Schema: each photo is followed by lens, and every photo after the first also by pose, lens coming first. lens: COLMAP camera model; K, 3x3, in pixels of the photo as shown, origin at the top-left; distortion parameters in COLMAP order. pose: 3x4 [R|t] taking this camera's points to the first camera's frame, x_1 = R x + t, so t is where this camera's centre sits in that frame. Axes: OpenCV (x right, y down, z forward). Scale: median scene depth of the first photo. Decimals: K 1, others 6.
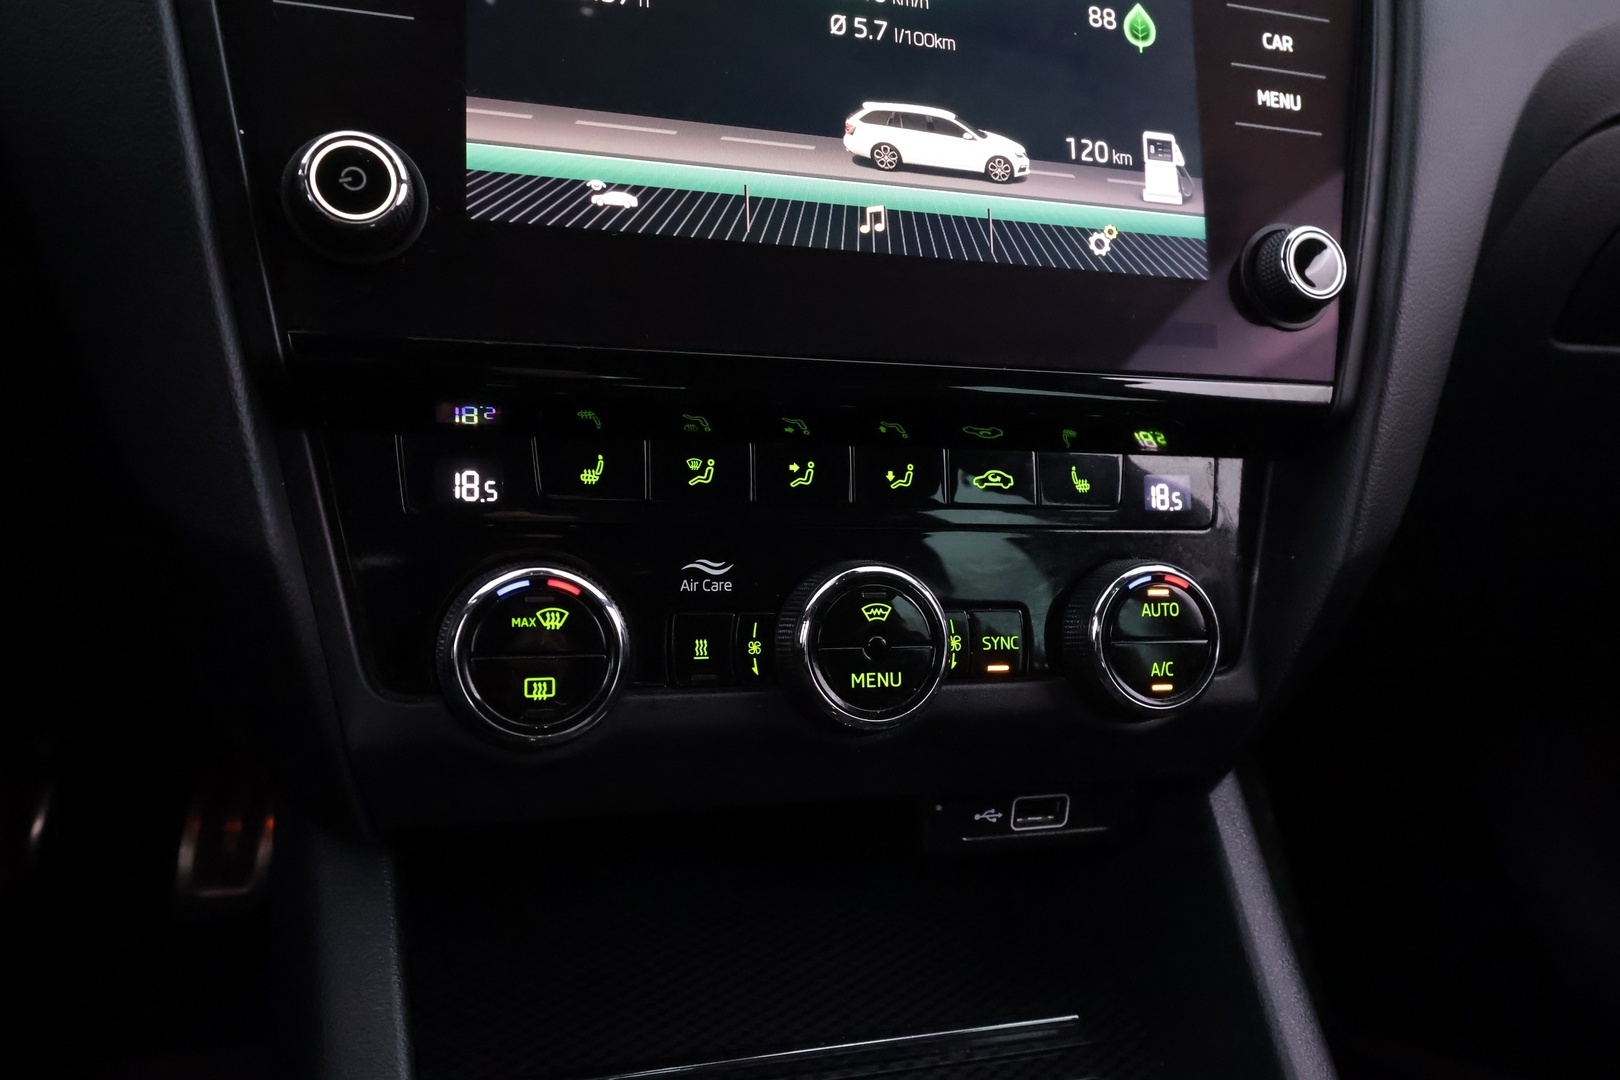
lens RADIAL K [[1287.7, 0, 800.9], [0, 1287.7, 532.5], [0, 0, 1]] dist [0.004044, -0.003993]
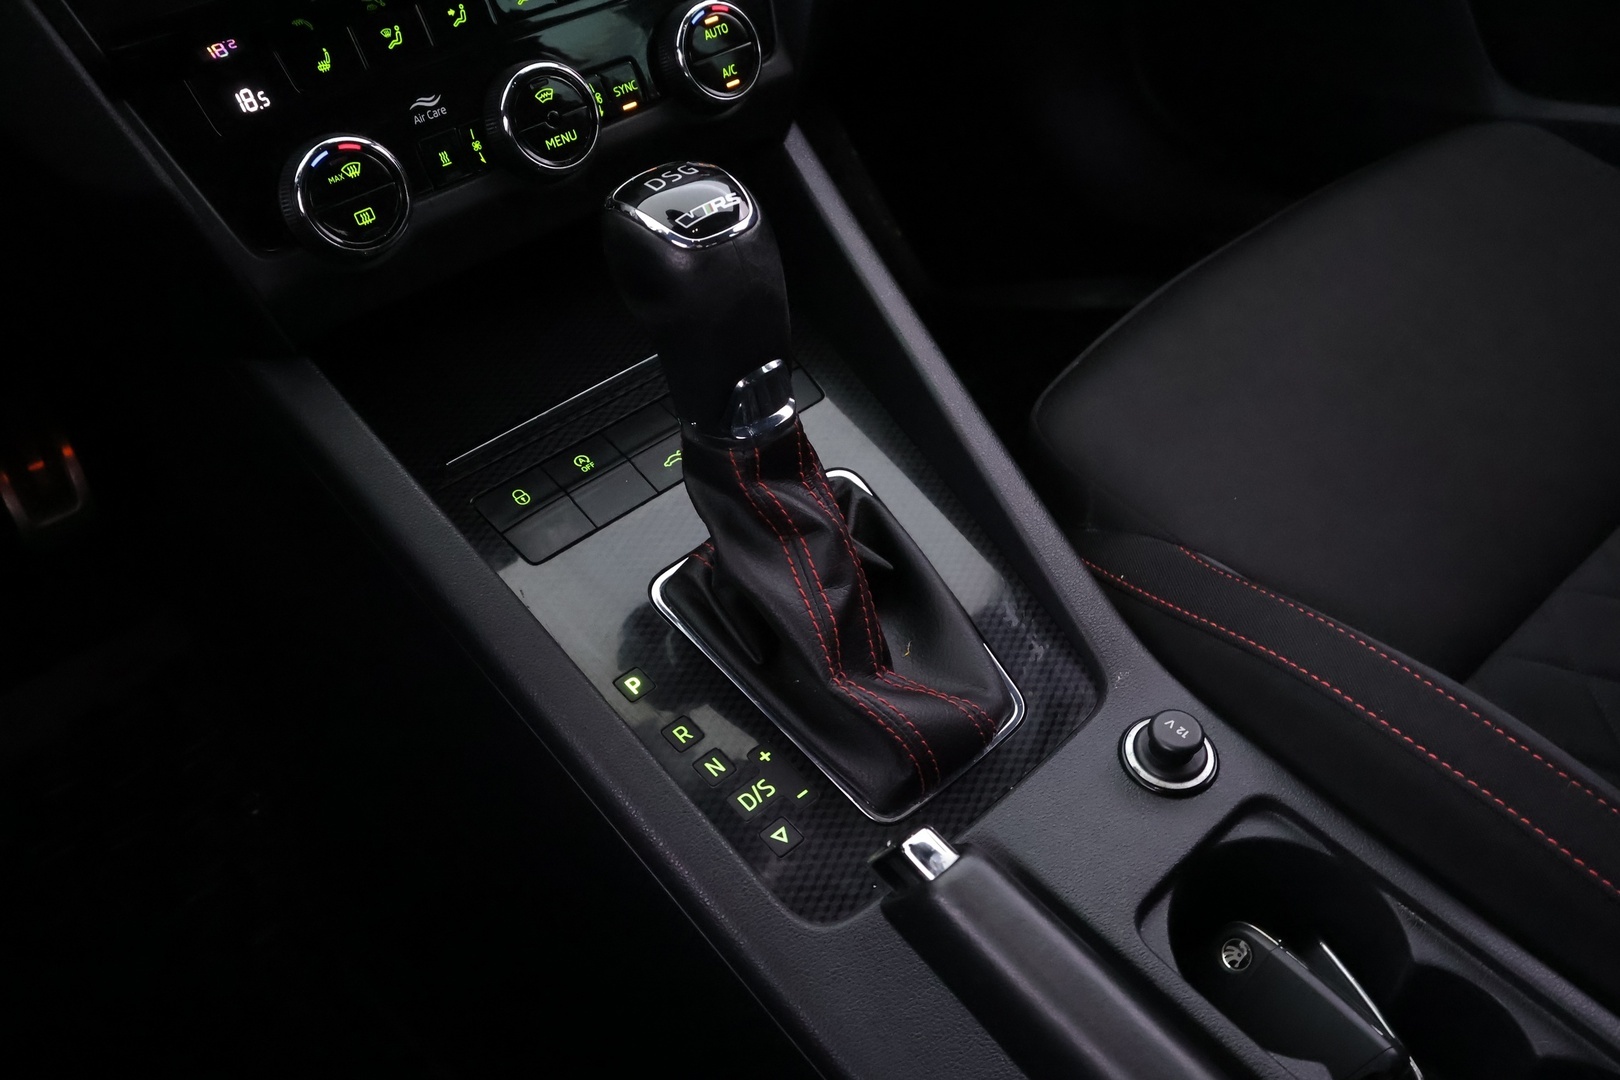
lens RADIAL K [[1287.7, 0, 811.2], [0, 1287.7, 544.7], [0, 0, 1]] dist [0.004044, -0.003993]
pose [[0.902035, -0.391782, 0.181216, -0.135898], [0.277969, 0.848384, 0.450531, -0.082750], [-0.330251, -0.356022, 0.874175, -0.596778]]
